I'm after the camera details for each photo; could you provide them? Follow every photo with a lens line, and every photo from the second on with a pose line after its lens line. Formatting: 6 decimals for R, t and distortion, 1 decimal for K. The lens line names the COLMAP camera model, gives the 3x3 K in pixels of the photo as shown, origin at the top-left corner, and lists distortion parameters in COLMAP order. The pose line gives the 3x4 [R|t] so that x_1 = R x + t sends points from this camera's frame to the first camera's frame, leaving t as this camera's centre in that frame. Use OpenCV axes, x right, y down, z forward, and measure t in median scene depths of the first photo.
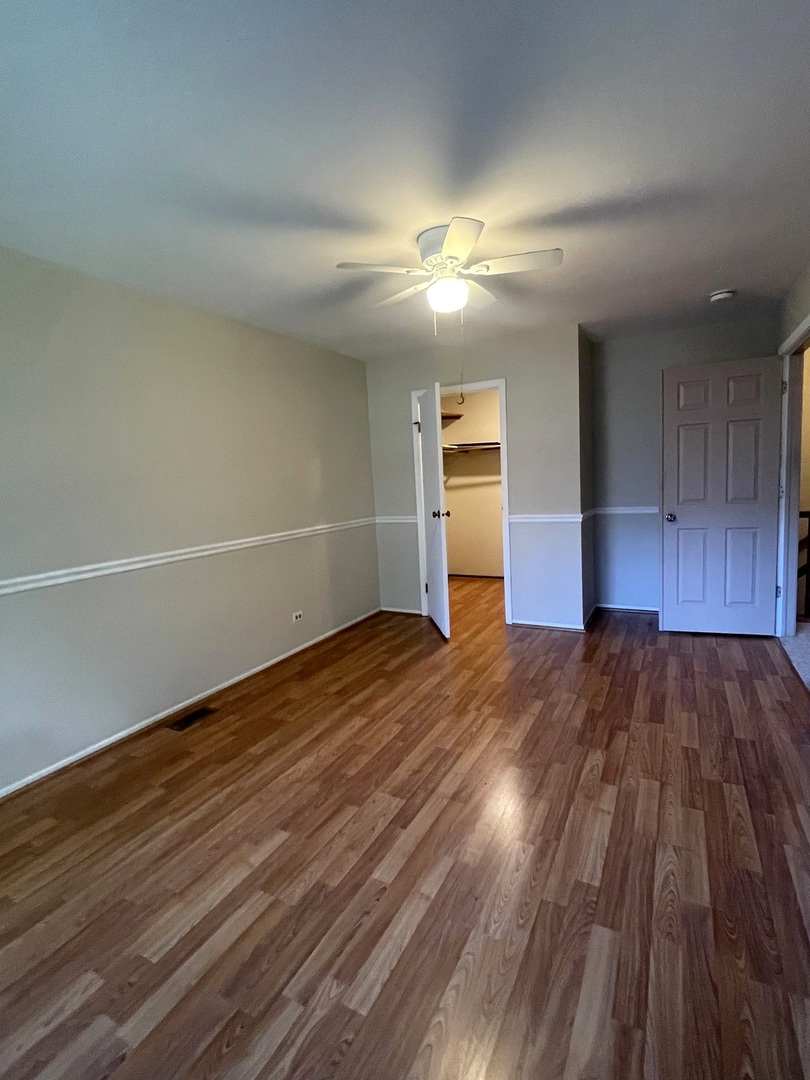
lens RADIAL K [[520.2, 0, 404.1], [0, 520.2, 534.4], [0, 0, 1]] dist [0.004133, 0.000185]
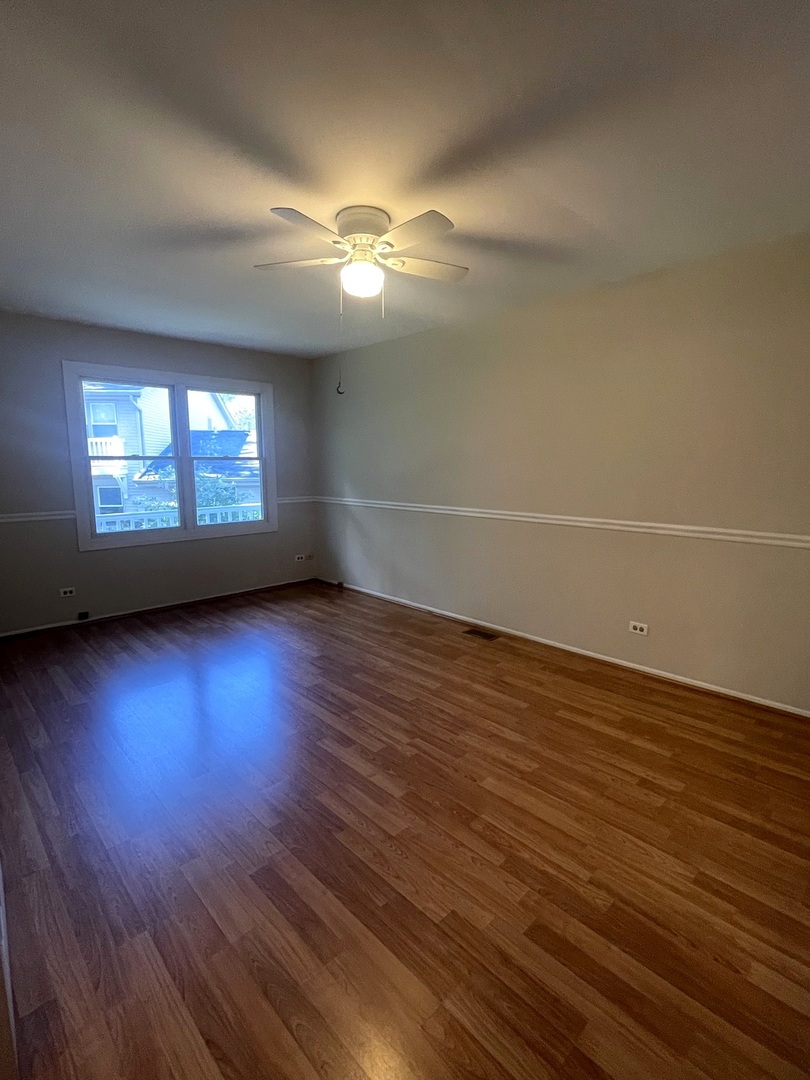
lens RADIAL K [[520.2, 0, 404.9], [0, 520.2, 536.1], [0, 0, 1]] dist [0.004133, 0.000185]
pose [[-0.319792, 0.190085, -0.928224, 0.864745], [-0.081601, 0.970504, 0.226856, -0.184235], [0.943967, 0.148291, -0.294849, 1.184687]]
